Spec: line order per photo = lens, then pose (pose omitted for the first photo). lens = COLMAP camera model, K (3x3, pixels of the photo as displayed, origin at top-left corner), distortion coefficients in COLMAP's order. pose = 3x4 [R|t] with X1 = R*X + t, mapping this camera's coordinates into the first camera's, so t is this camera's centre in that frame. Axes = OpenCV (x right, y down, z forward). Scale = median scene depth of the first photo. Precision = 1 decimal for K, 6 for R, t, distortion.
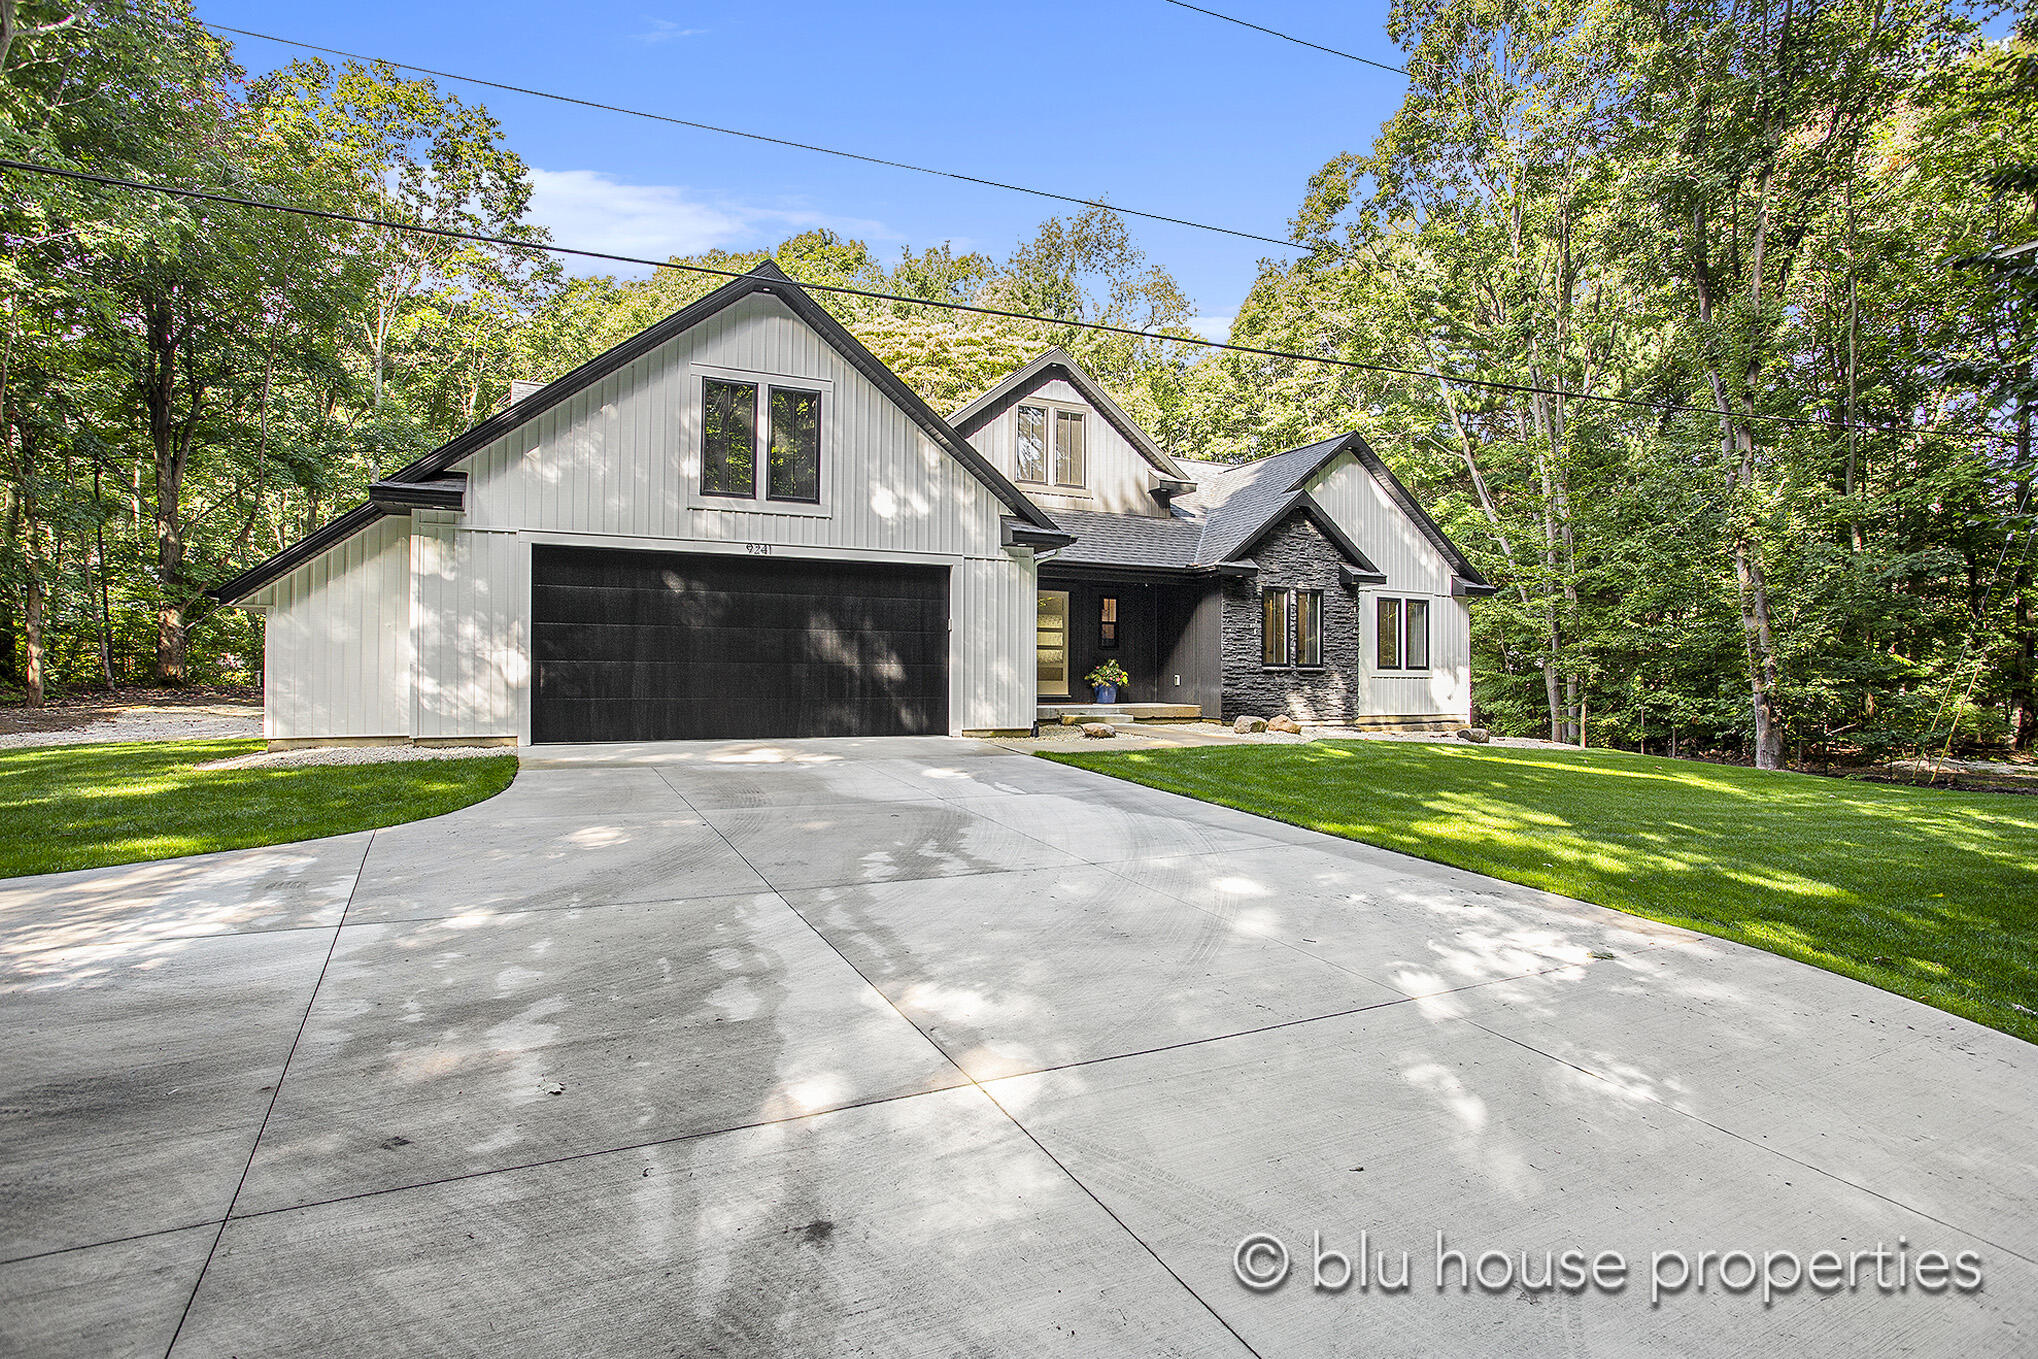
lens RADIAL K [[998.3, 0, 1030.0], [0, 998.3, 688.5], [0, 0, 1]] dist [-0.032440, 0.006481]
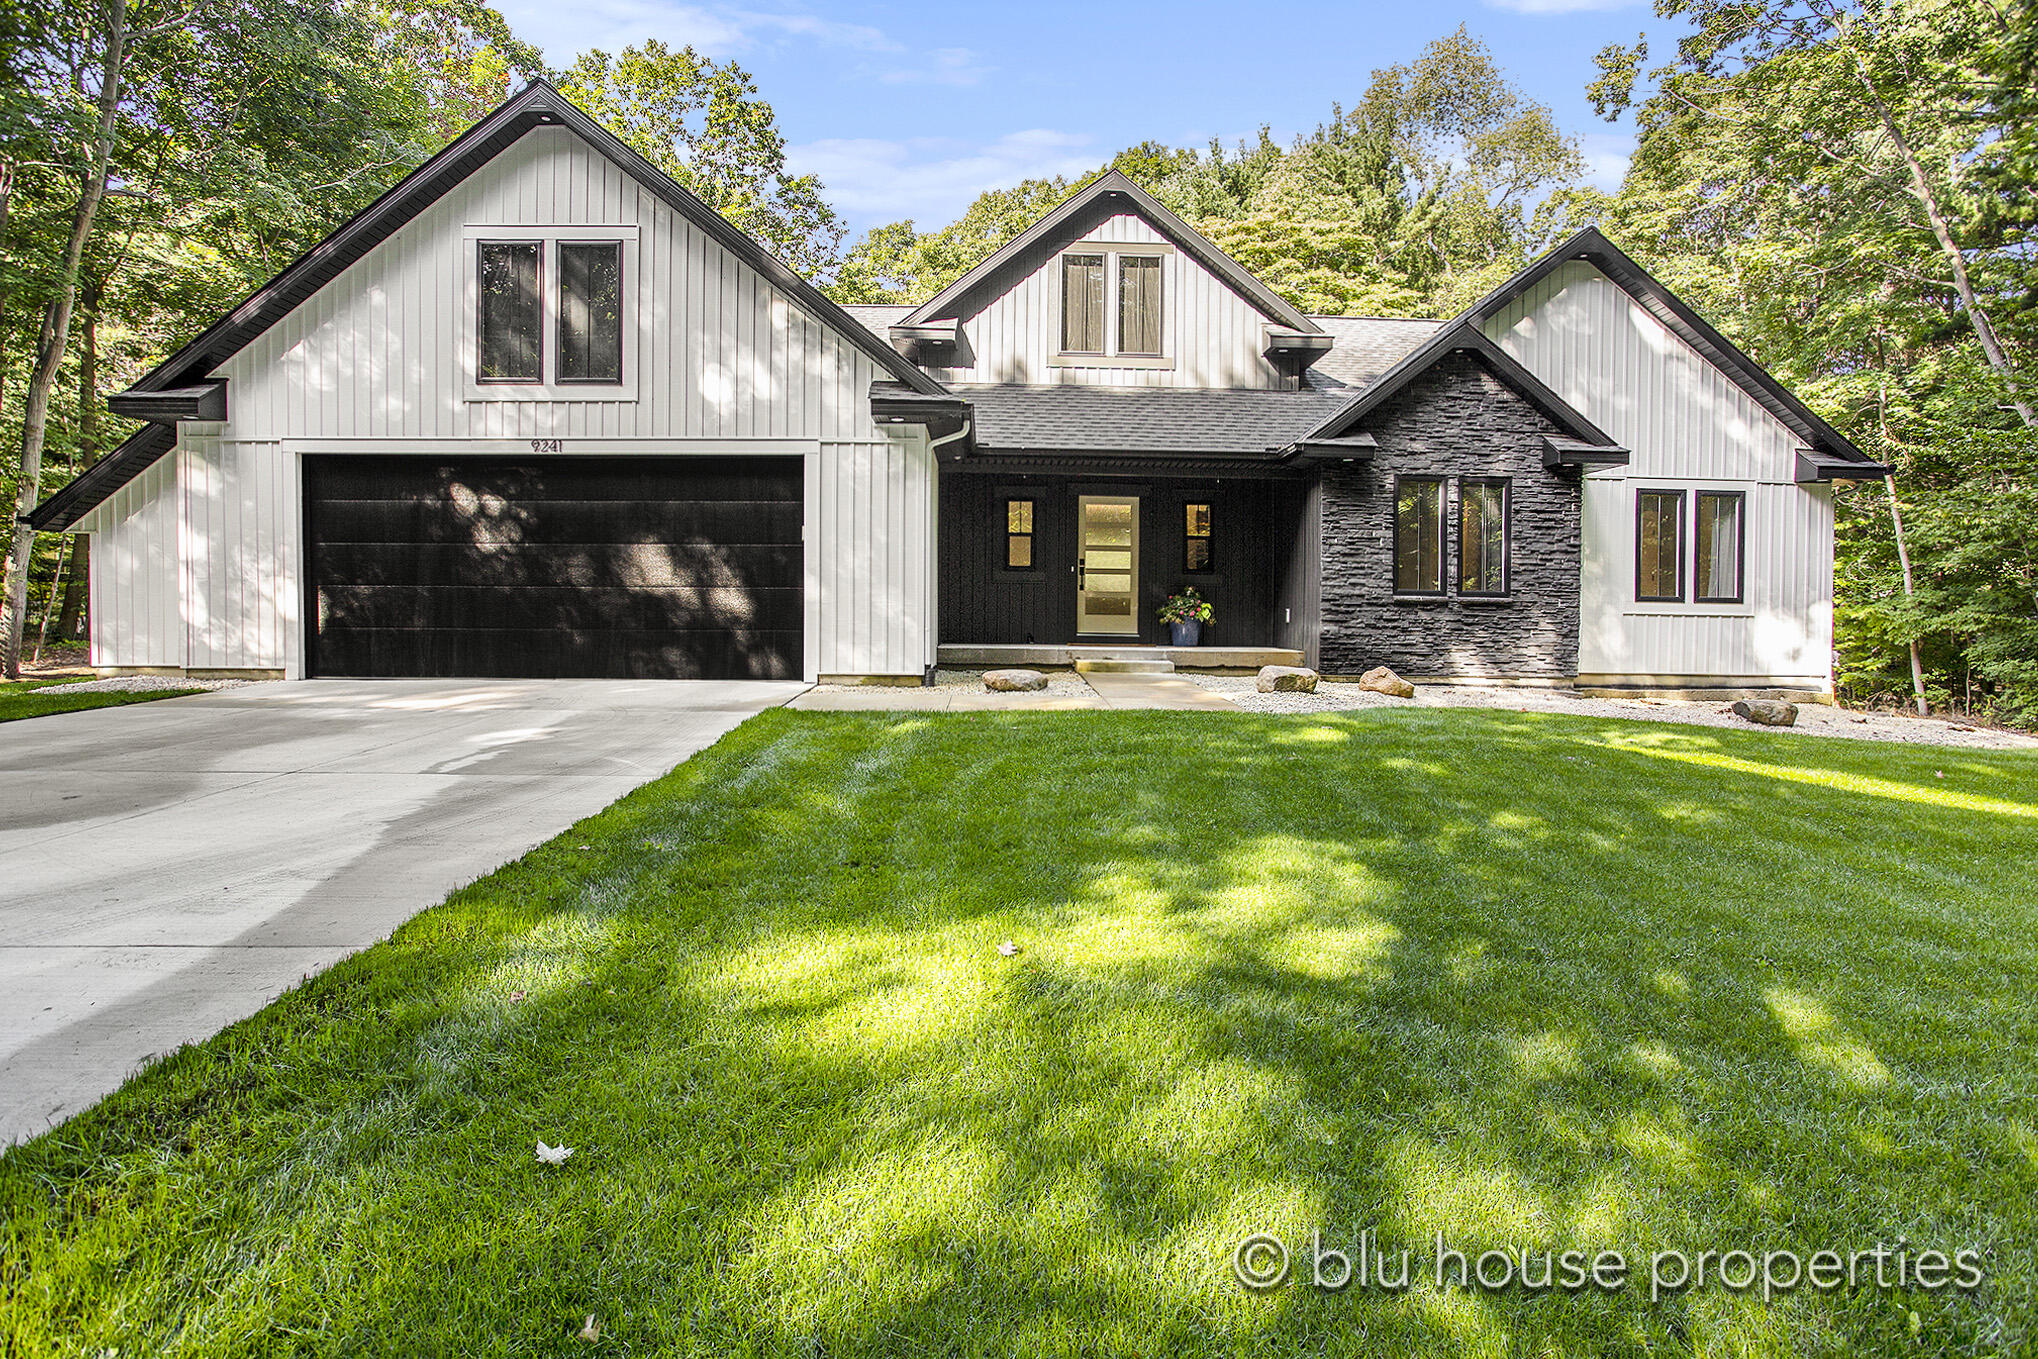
lens RADIAL K [[998.3, 0, 1014.5], [0, 998.3, 673.6], [0, 0, 1]] dist [-0.032440, 0.006481]
pose [[0.908999, 0.025981, -0.415989, 0.285256], [-0.010048, 0.999131, 0.040444, 0.006565], [0.416678, -0.032583, 0.908470, 0.285136]]
